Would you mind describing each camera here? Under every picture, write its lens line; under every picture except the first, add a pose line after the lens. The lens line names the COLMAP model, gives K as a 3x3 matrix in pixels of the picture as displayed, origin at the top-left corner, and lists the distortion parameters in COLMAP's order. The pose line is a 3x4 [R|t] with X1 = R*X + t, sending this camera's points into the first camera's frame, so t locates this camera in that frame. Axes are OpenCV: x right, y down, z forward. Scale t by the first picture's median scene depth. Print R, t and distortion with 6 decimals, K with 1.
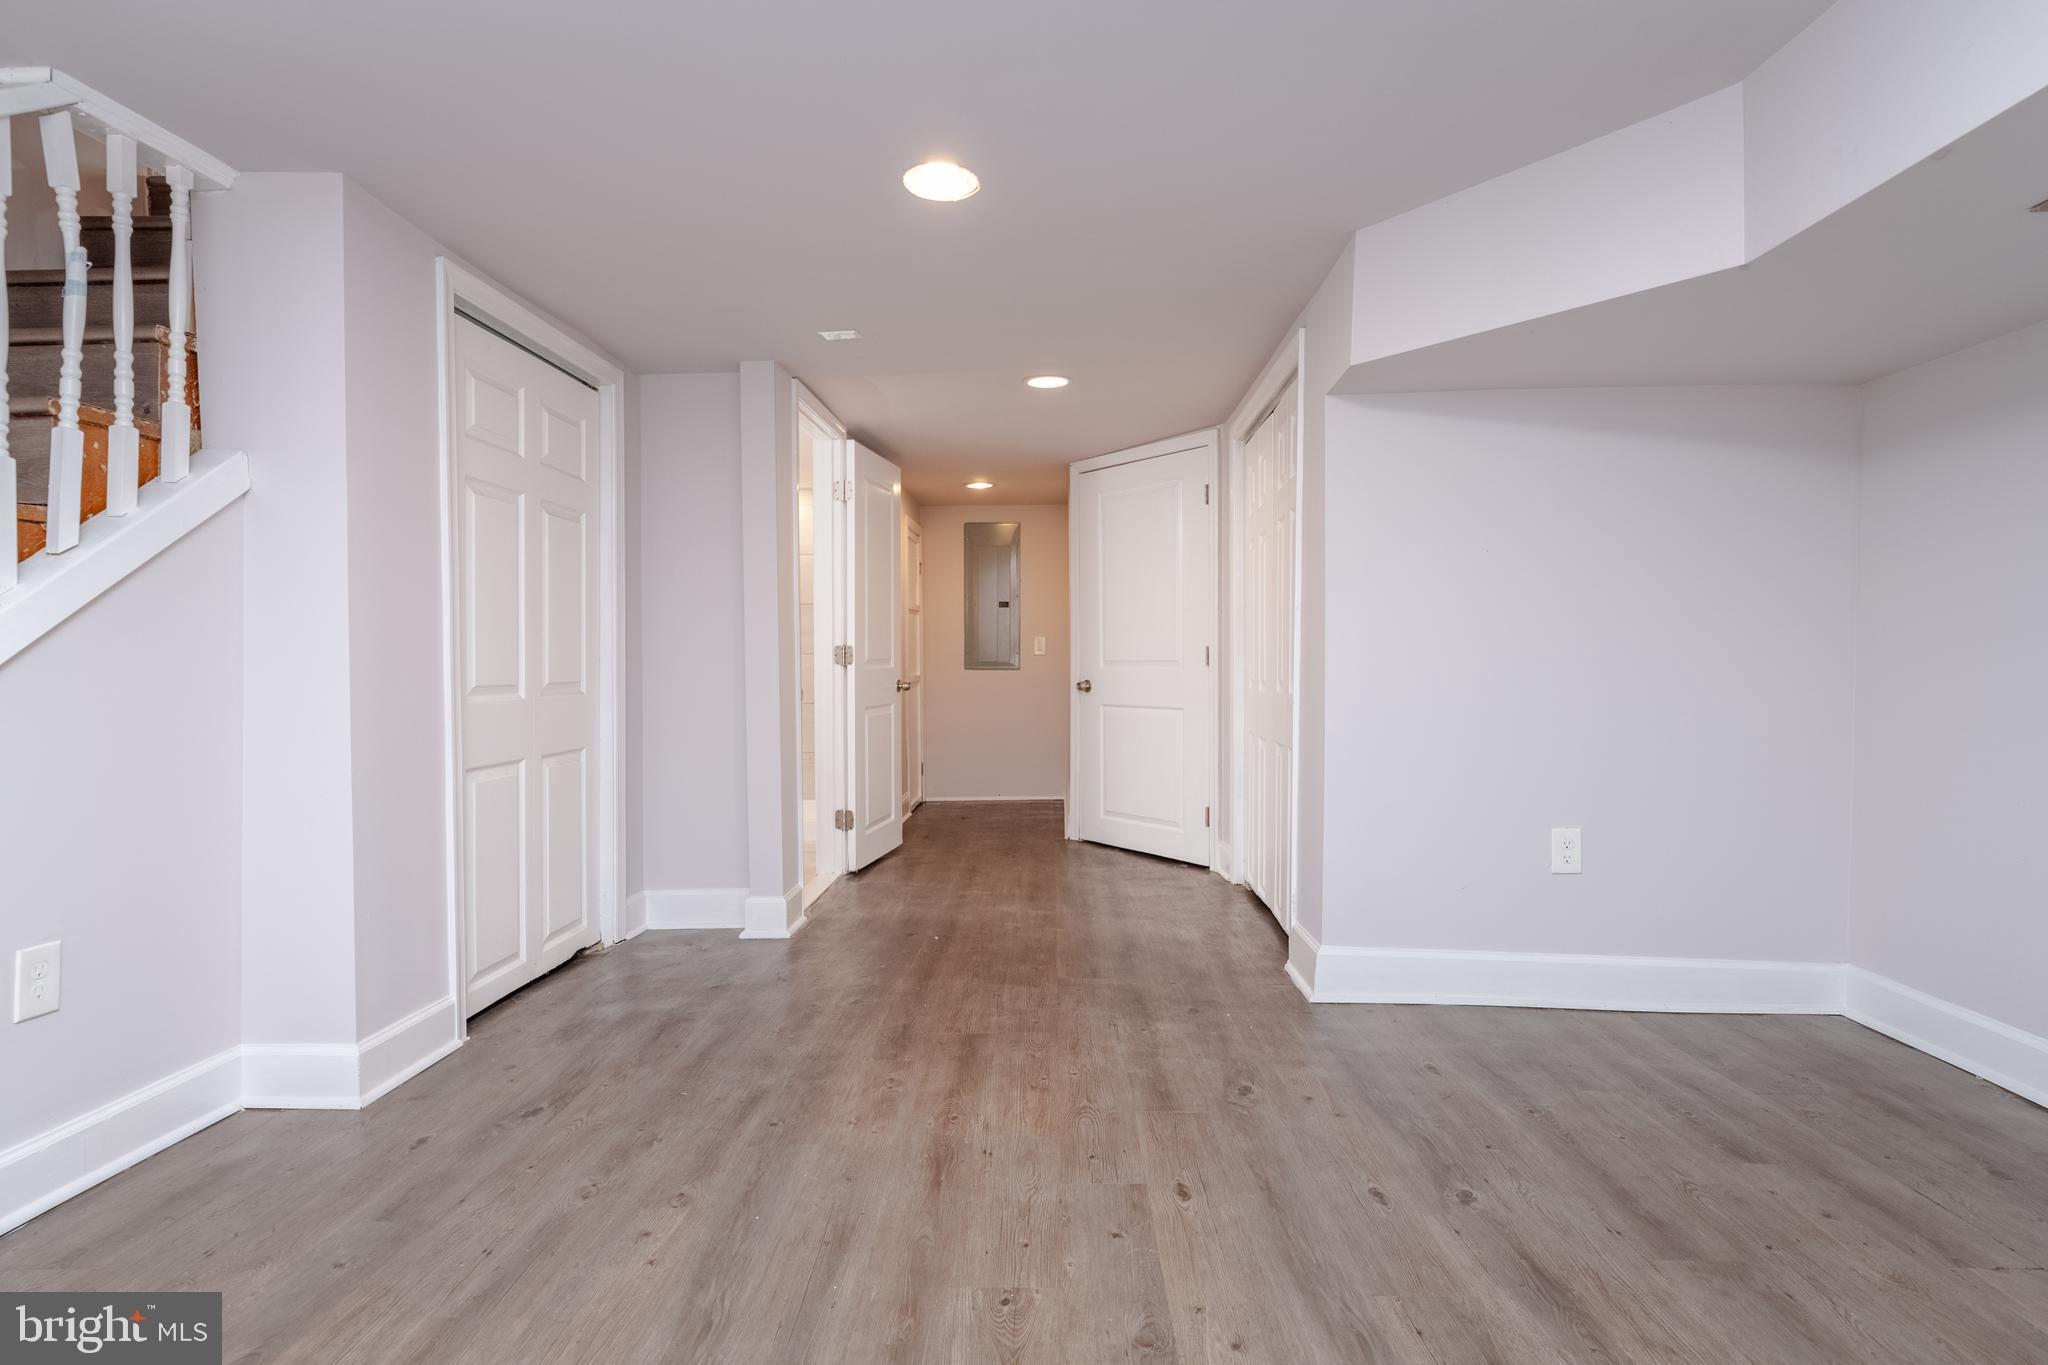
lens RADIAL K [[1037.2, 0, 1050.4], [0, 1037.2, 682.6], [0, 0, 1]] dist [0.000601, -0.007320]
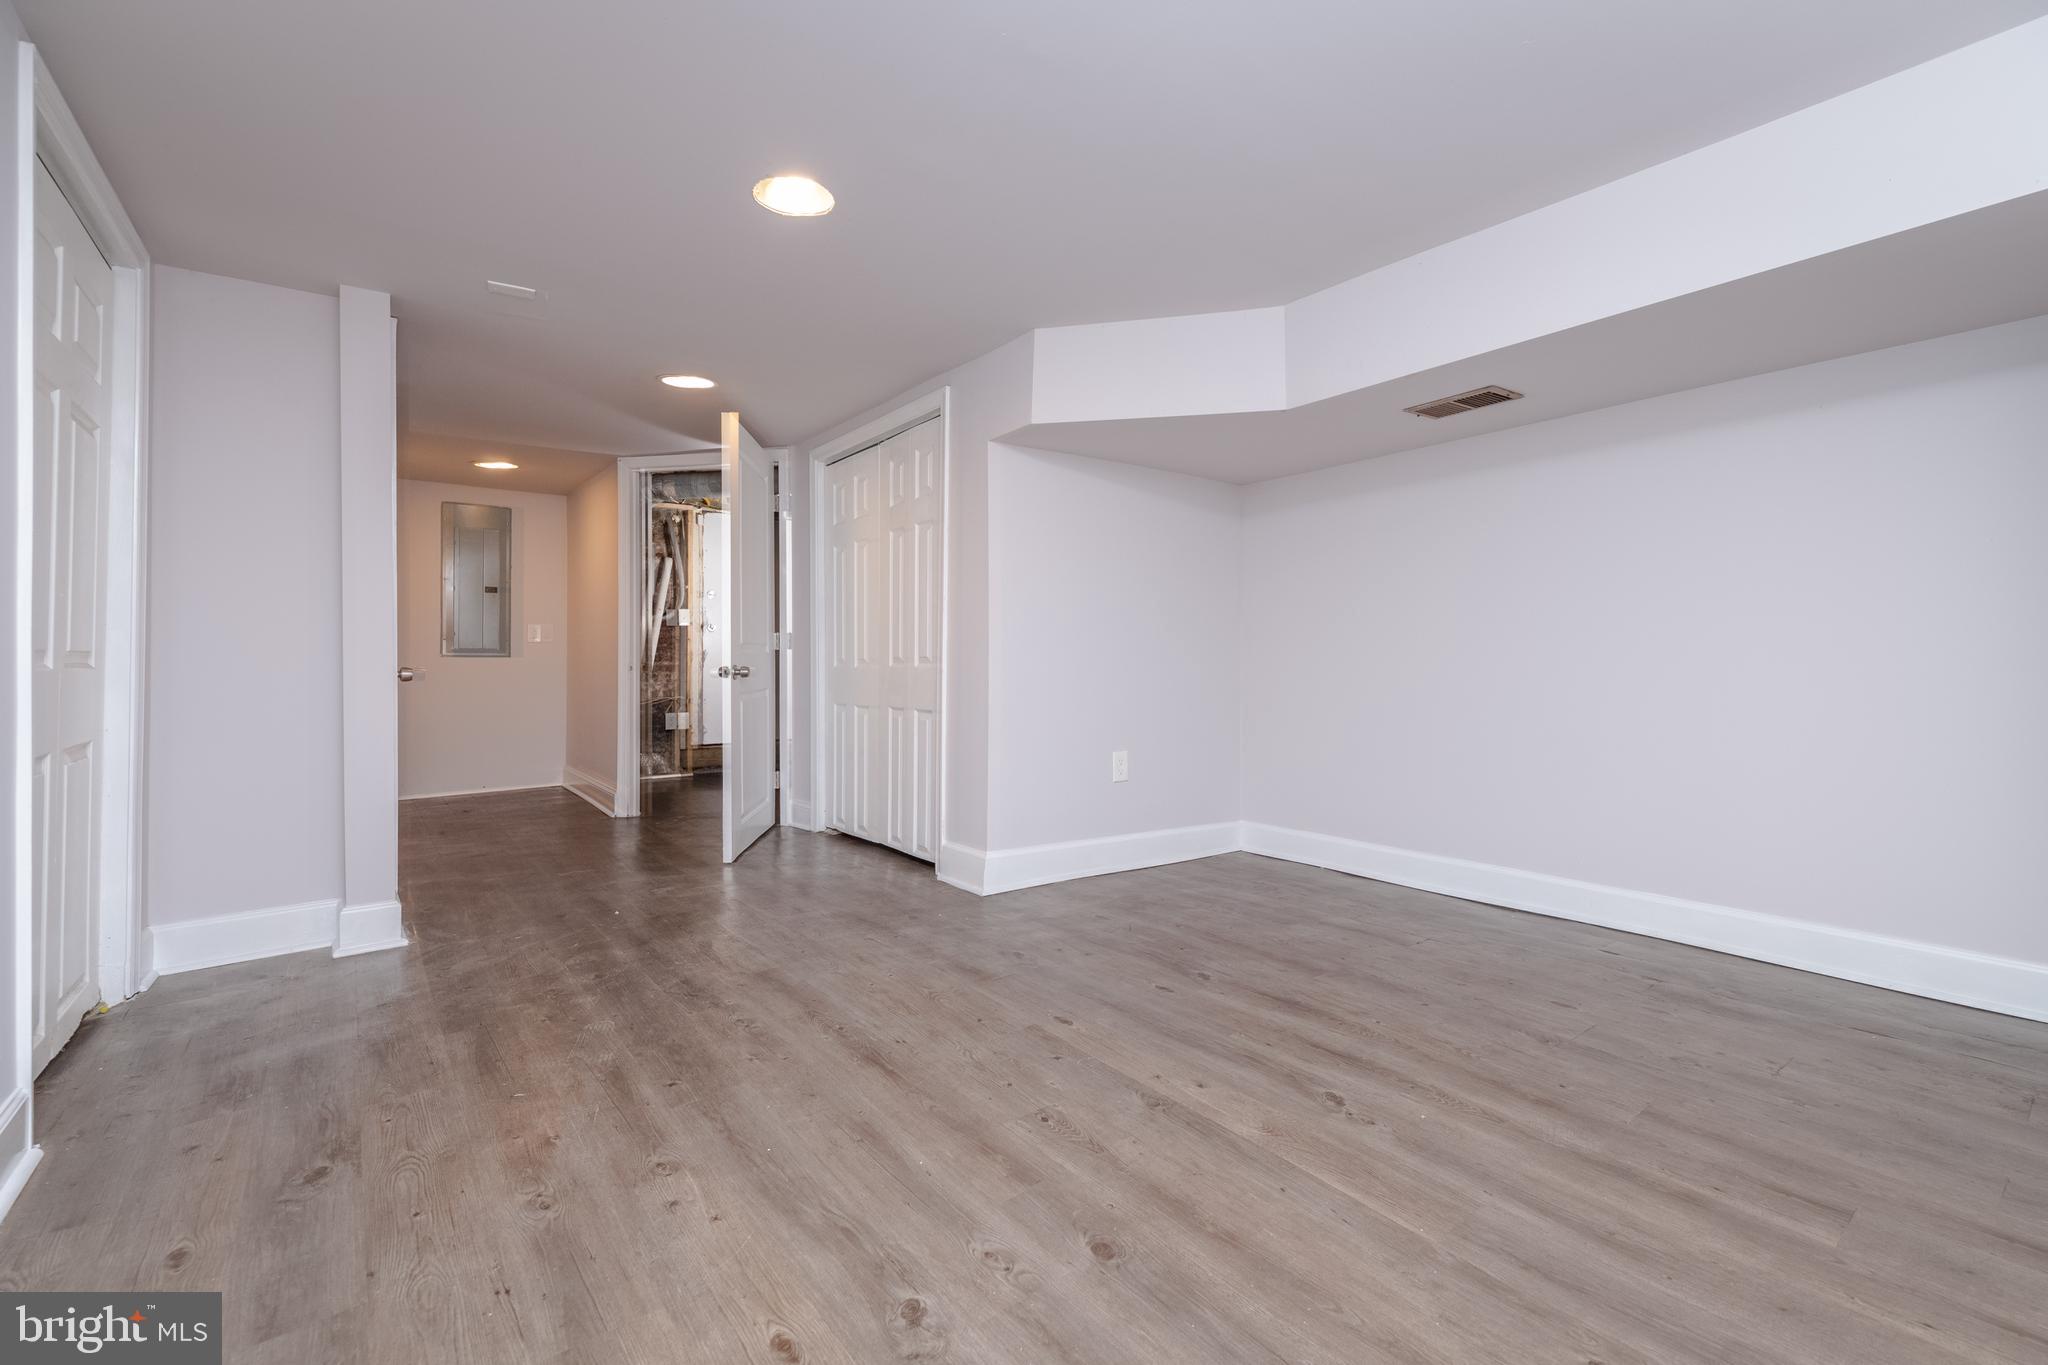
lens RADIAL K [[860.4, 0, 1059.2], [0, 860.4, 661.1], [0, 0, 1]] dist [0.017860, -0.008120]
pose [[0.769028, 0.002729, 0.639209, -0.475993], [0.011981, 0.999754, -0.018683, 0.038673], [-0.639103, 0.022027, 0.768806, 0.110739]]
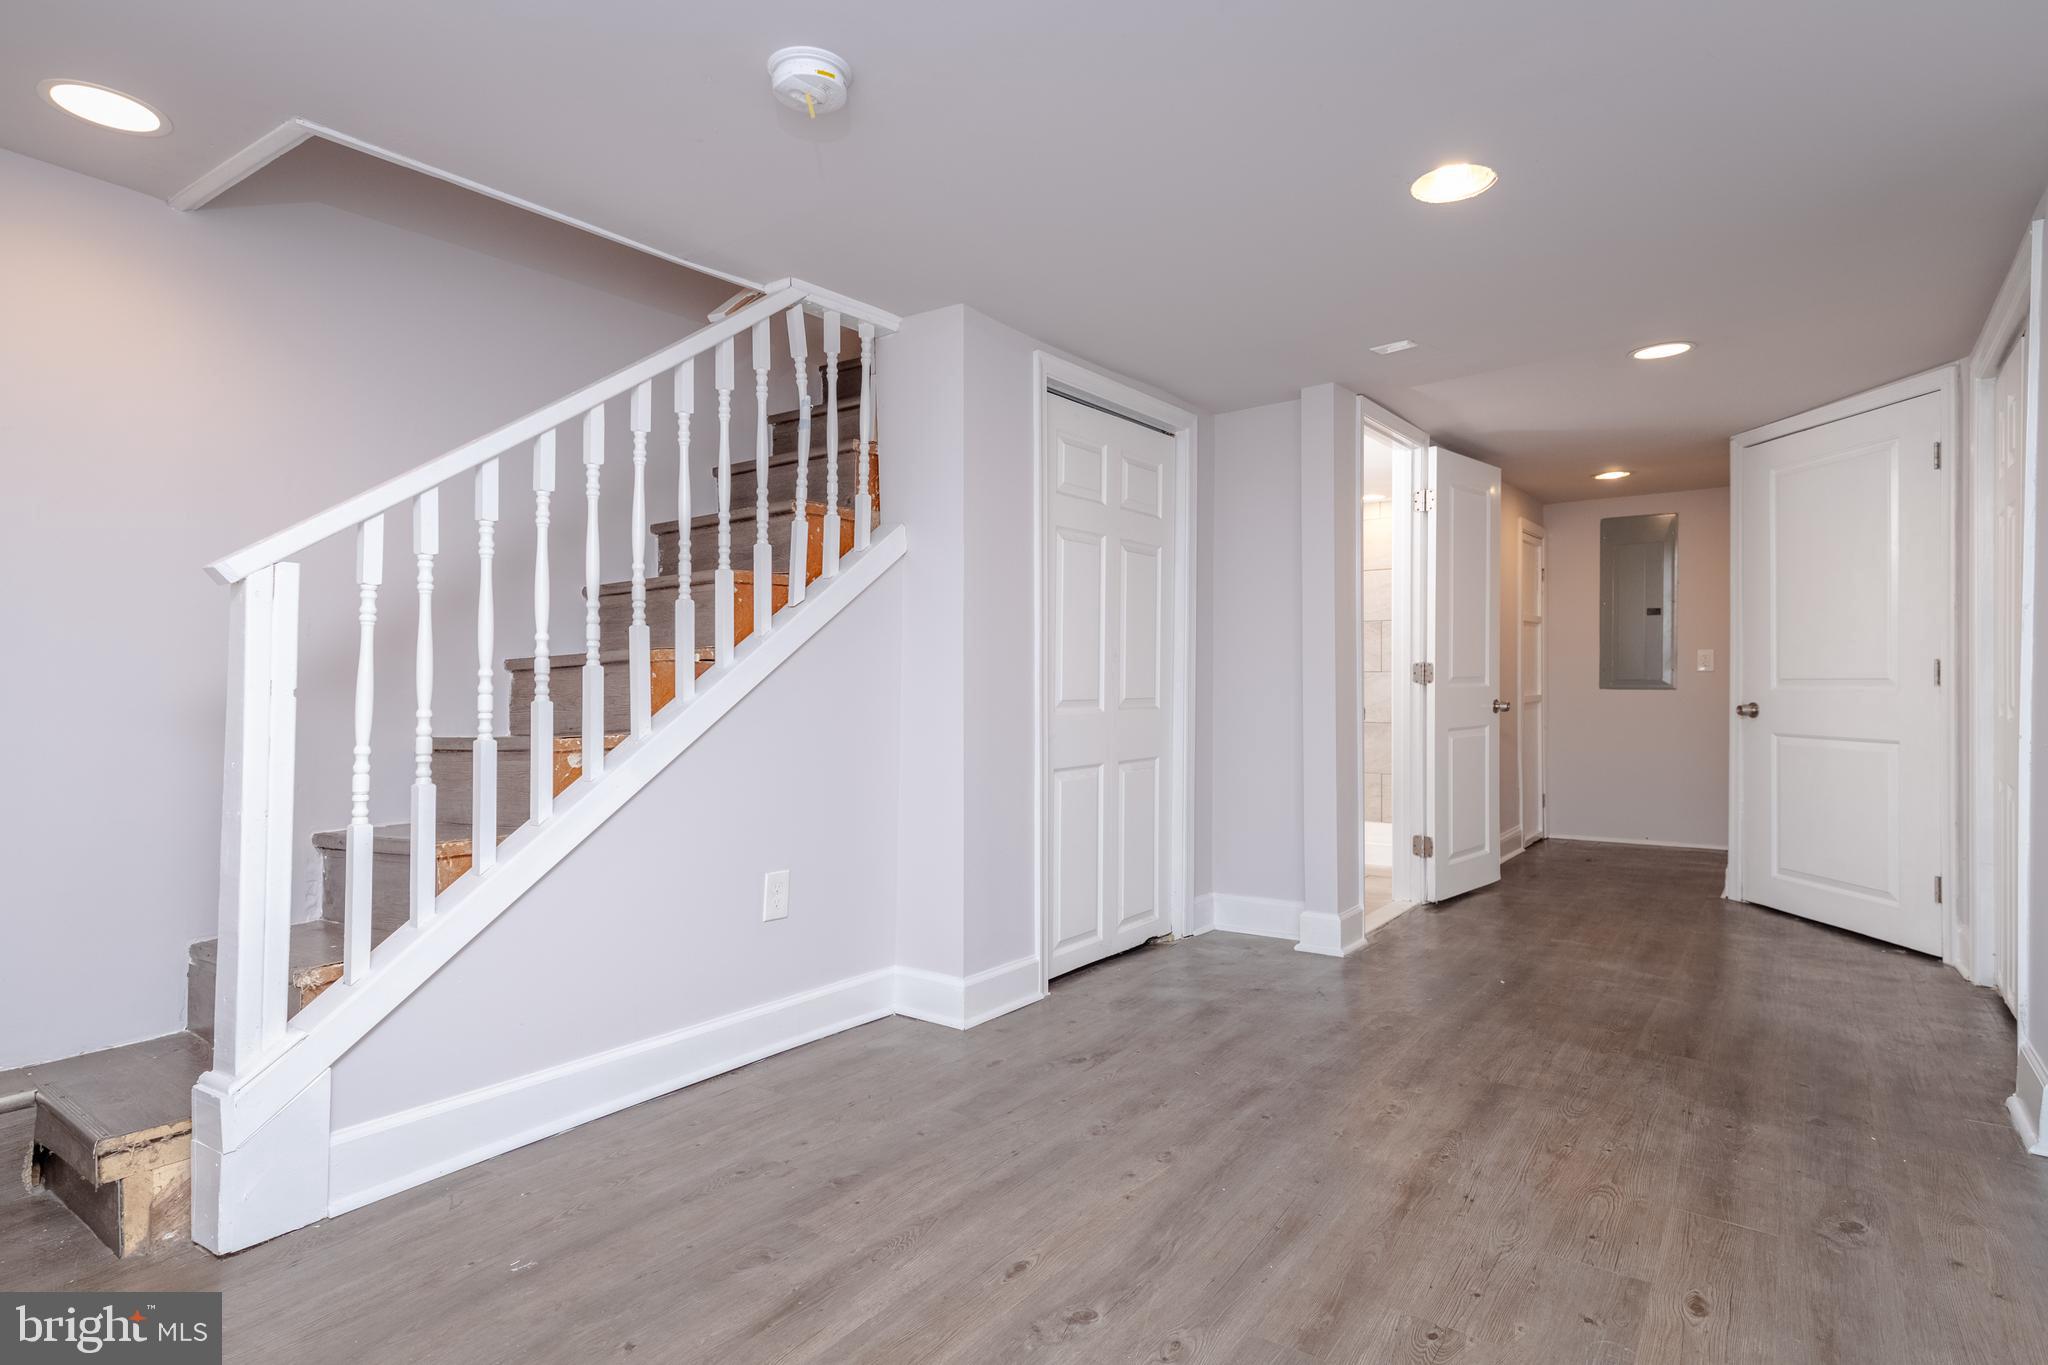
lens RADIAL K [[1077.4, 0, 1014.7], [0, 1077.4, 680.1], [0, 0, 1]] dist [0.032080, -0.008128]
pose [[0.810665, 0.000707, -0.585510, 0.161326], [-0.012082, 0.999807, -0.015521, 0.000294], [0.585385, 0.019657, 0.810517, -0.051520]]
